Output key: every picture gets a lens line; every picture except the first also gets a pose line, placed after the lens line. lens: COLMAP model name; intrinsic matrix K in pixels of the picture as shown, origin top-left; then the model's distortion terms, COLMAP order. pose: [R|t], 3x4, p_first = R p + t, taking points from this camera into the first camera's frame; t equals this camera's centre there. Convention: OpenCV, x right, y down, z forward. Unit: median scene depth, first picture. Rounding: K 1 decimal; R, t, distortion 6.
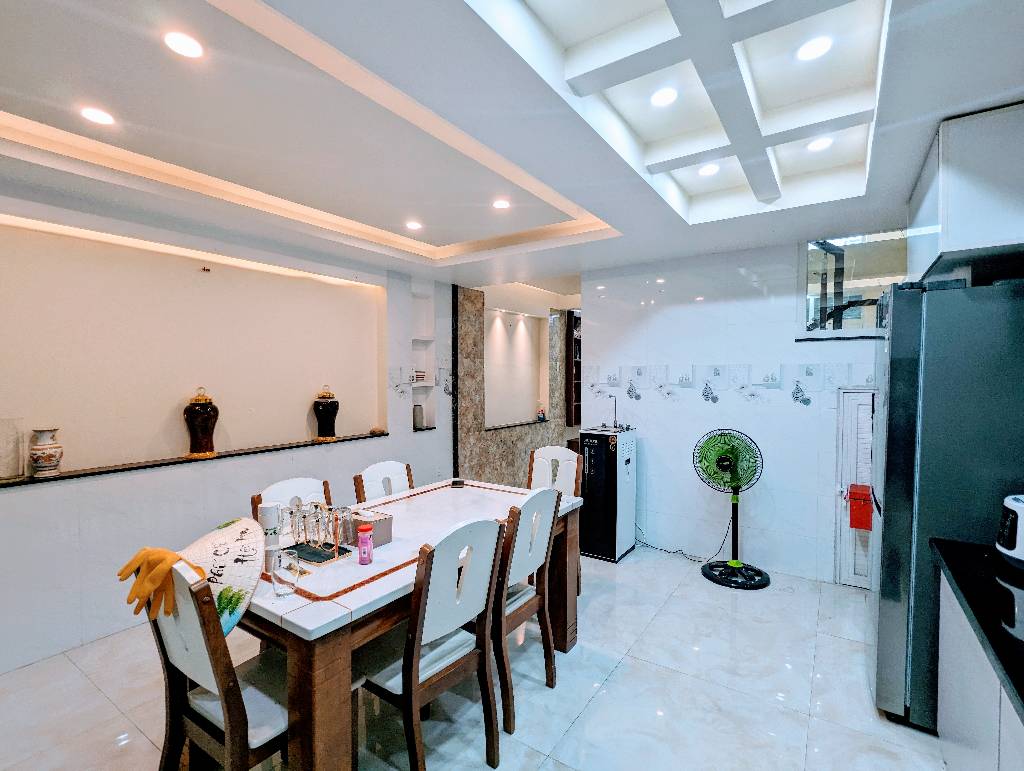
lens RADIAL K [[492.5, 0, 512.0], [0, 492.5, 385.5], [0, 0, 1]] dist [-0.002081, -0.000369]
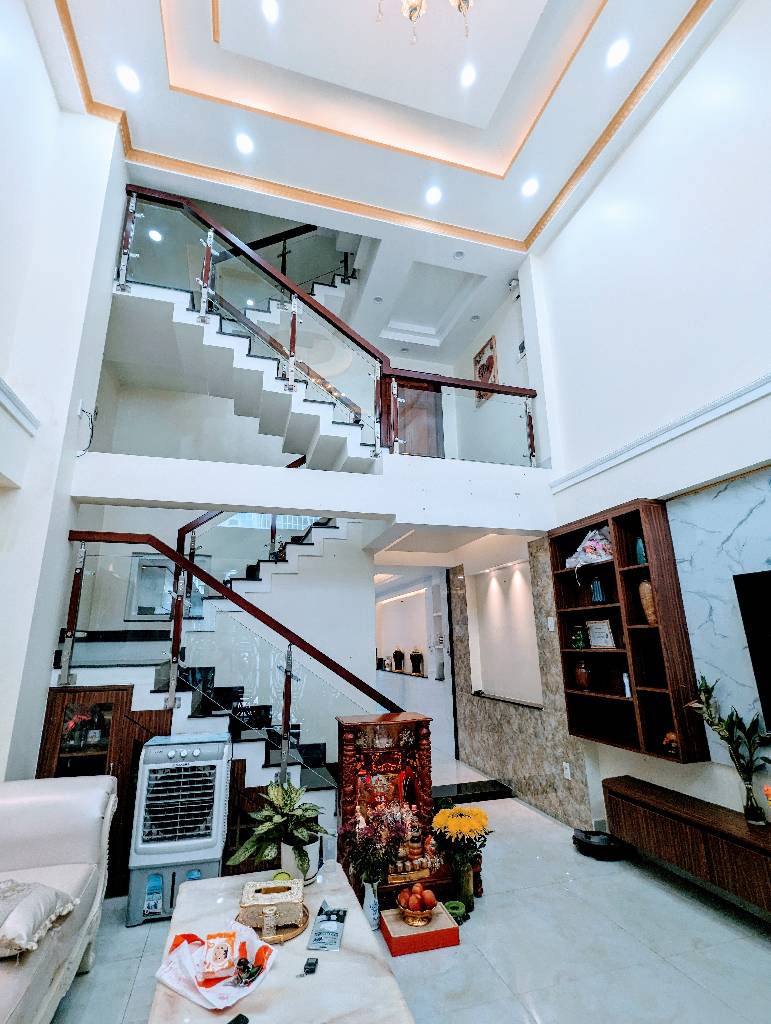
lens RADIAL K [[492.5, 0, 385.5], [0, 492.5, 512.0], [0, 0, 1]] dist [-0.002081, -0.000369]
pose [[-0.638394, -0.191814, -0.745426, 0.955143], [-0.005790, 0.969620, -0.244546, -0.028637], [0.769688, -0.151800, -0.620111, 1.626760]]
